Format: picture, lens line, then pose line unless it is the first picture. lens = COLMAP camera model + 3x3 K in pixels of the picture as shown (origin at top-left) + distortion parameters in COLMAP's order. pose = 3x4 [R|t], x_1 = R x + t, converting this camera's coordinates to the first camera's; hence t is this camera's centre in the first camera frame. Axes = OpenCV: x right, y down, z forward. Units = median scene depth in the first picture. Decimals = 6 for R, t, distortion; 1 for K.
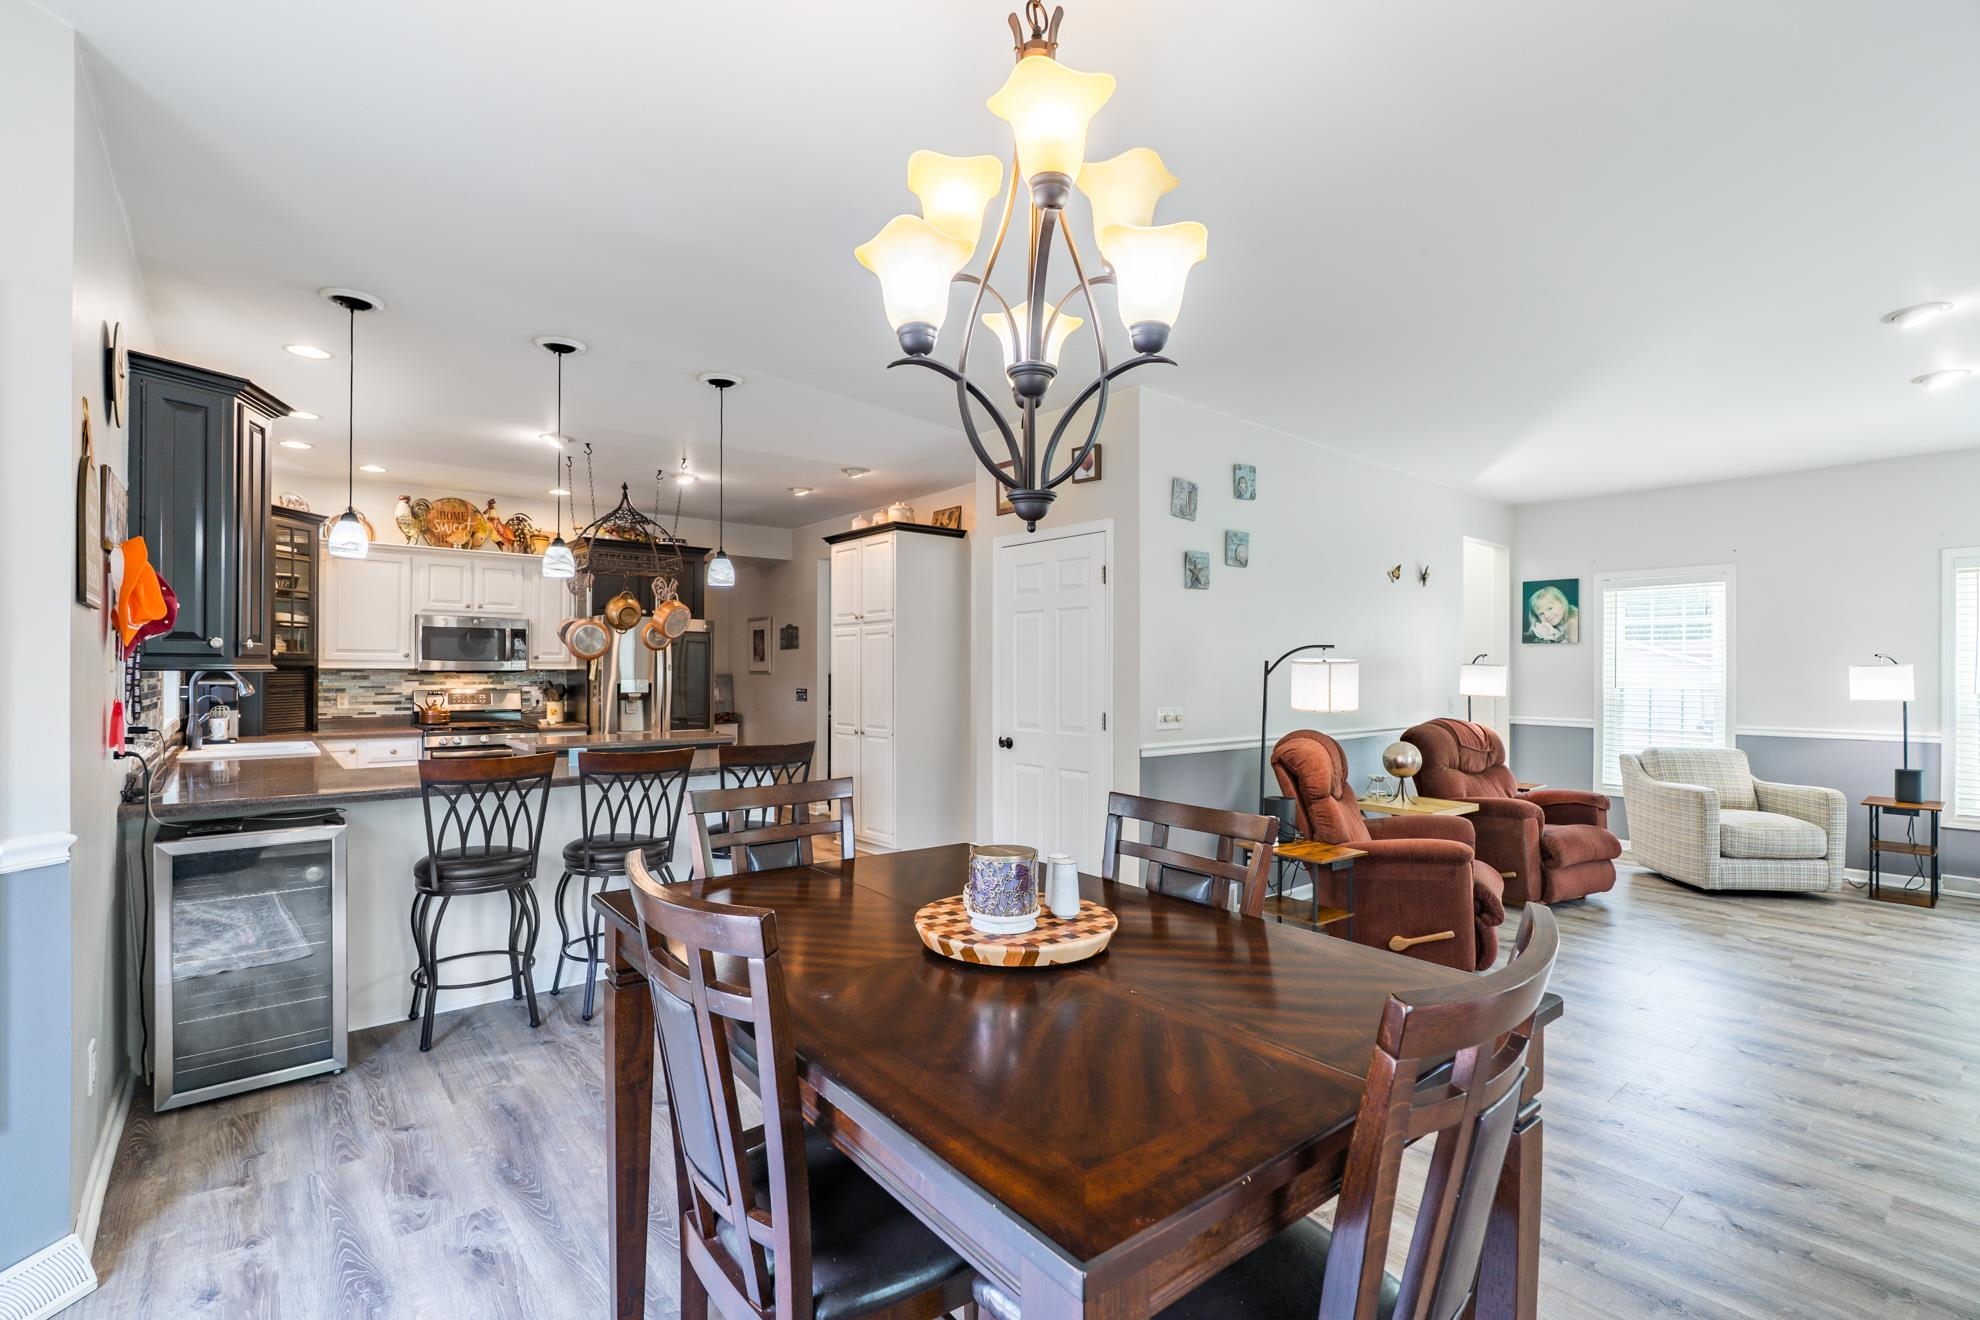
lens RADIAL K [[889.1, 0, 986.4], [0, 889.1, 669.6], [0, 0, 1]] dist [-0.002541, -0.000207]
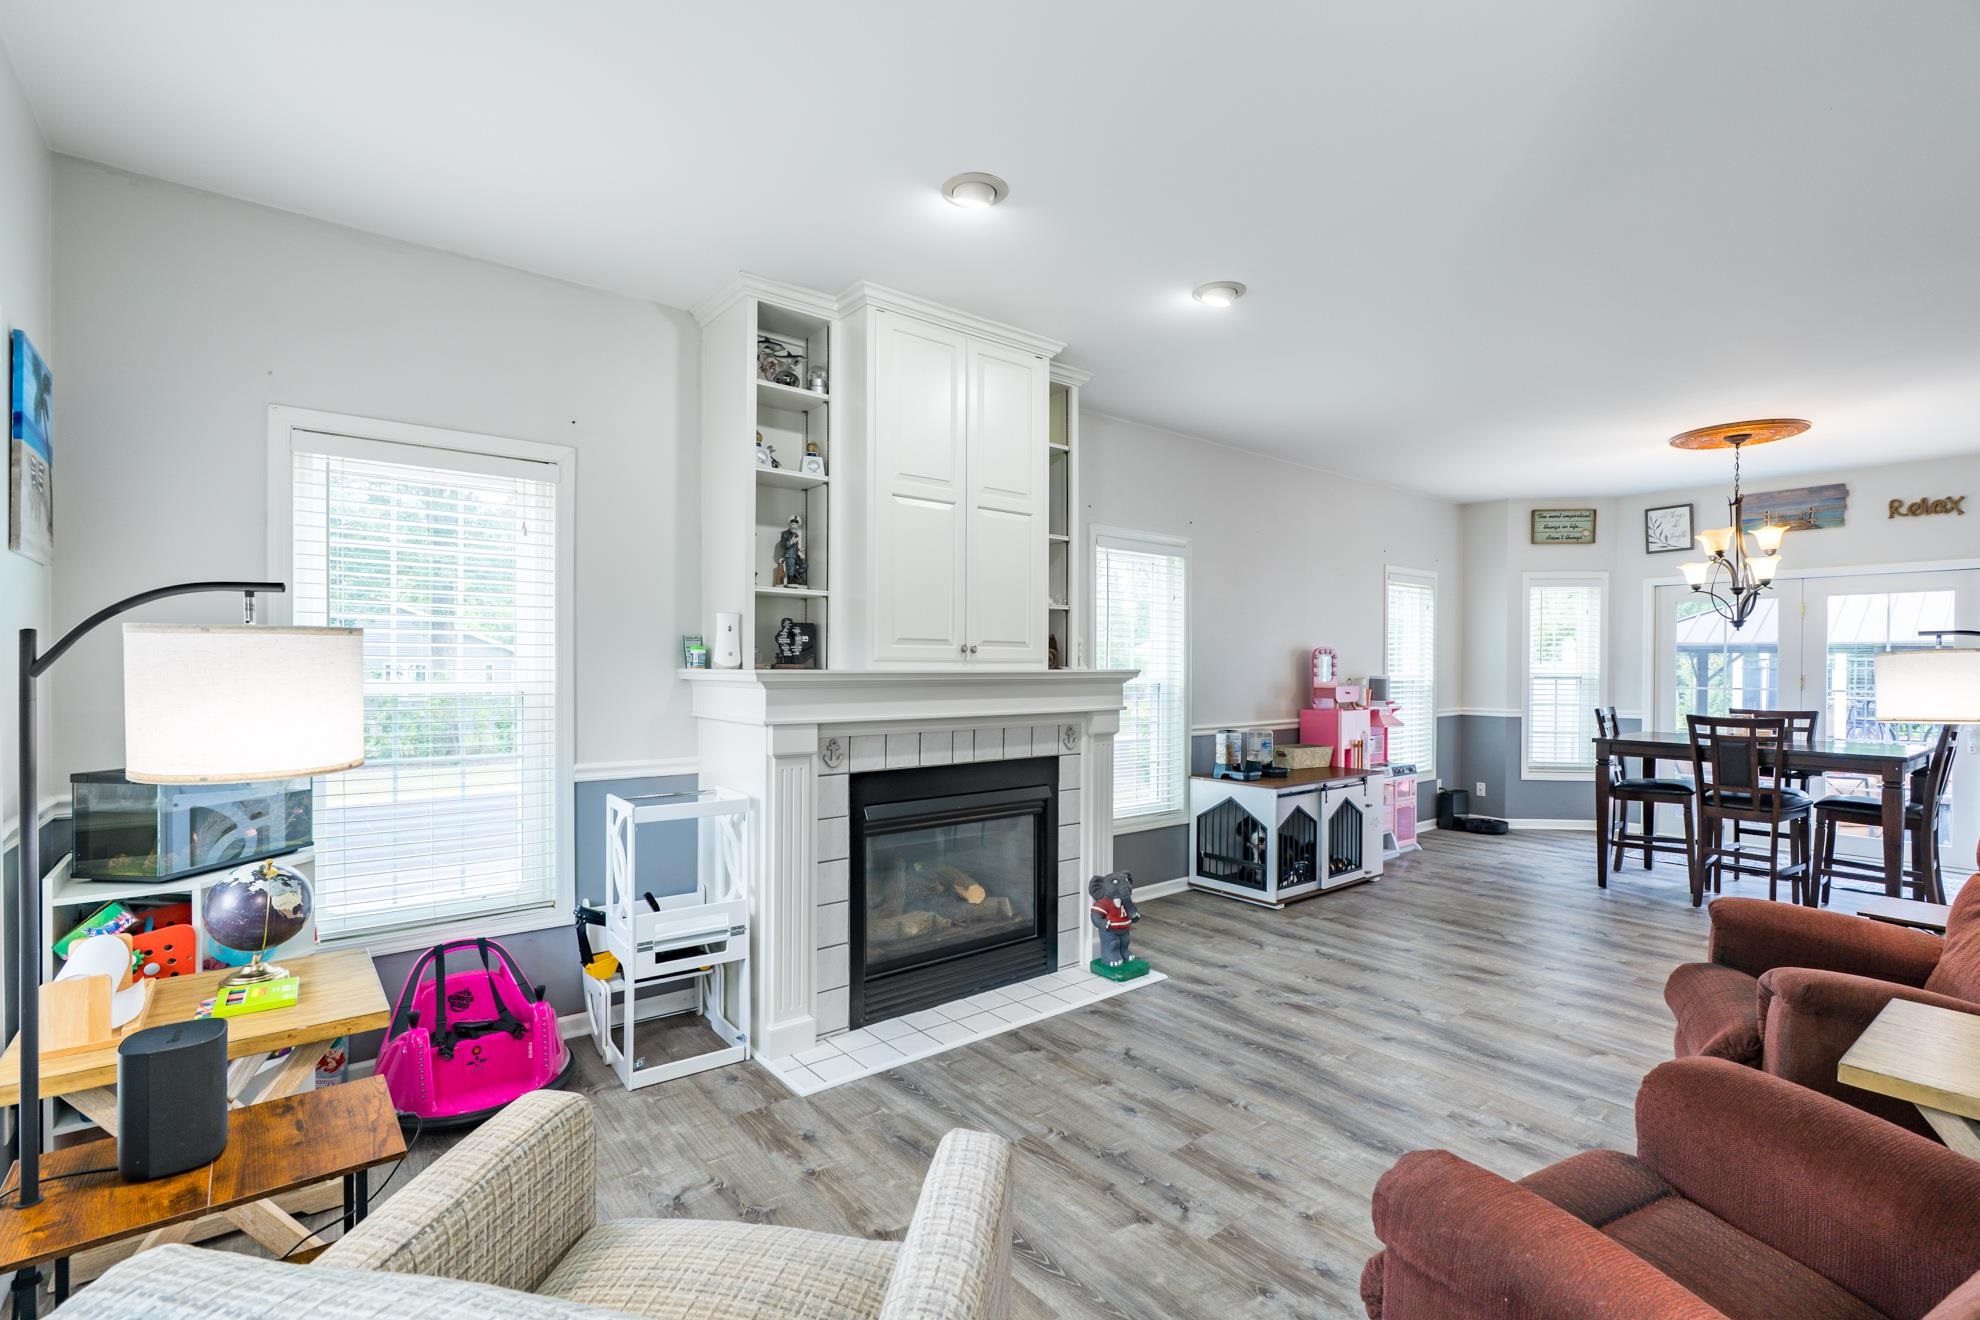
lens RADIAL K [[898.1, 0, 953.5], [0, 898.1, 676.9], [0, 0, 1]] dist [-0.014426, 0.000865]
pose [[-0.998818, -0.008897, 0.047784, 0.802071], [-0.008267, 0.999876, 0.013372, 0.004476], [-0.047897, 0.012961, -0.998768, 1.239361]]
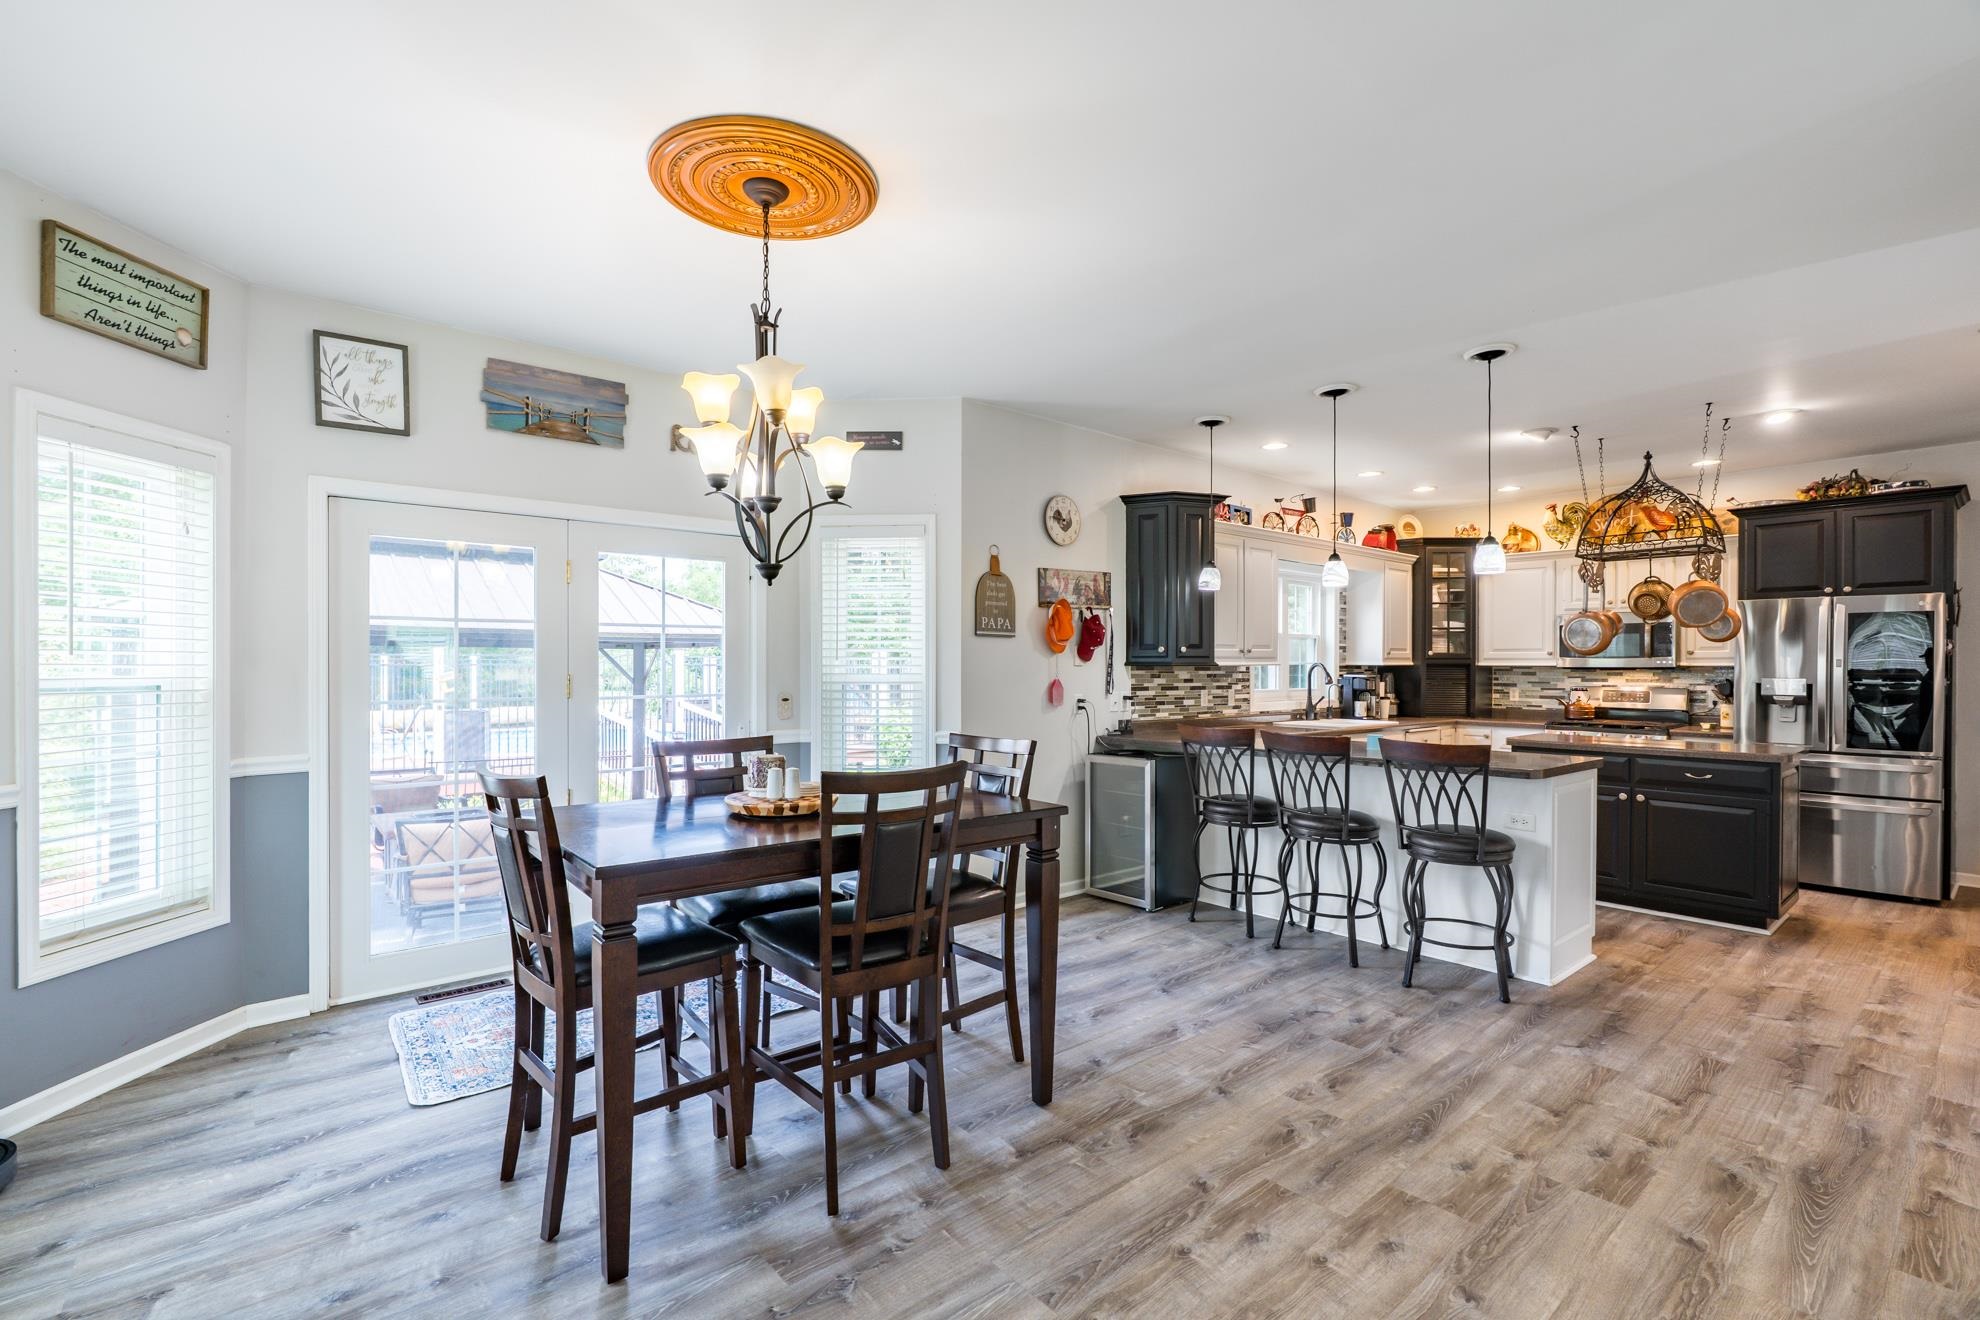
lens RADIAL K [[889.1, 0, 986.4], [0, 889.1, 669.6], [0, 0, 1]] dist [-0.002541, -0.000207]
pose [[0.006238, 0.000803, -0.999980, 0.478808], [-0.001278, 0.999999, 0.000795, 0.004150], [0.999980, 0.001273, 0.006239, 0.361730]]
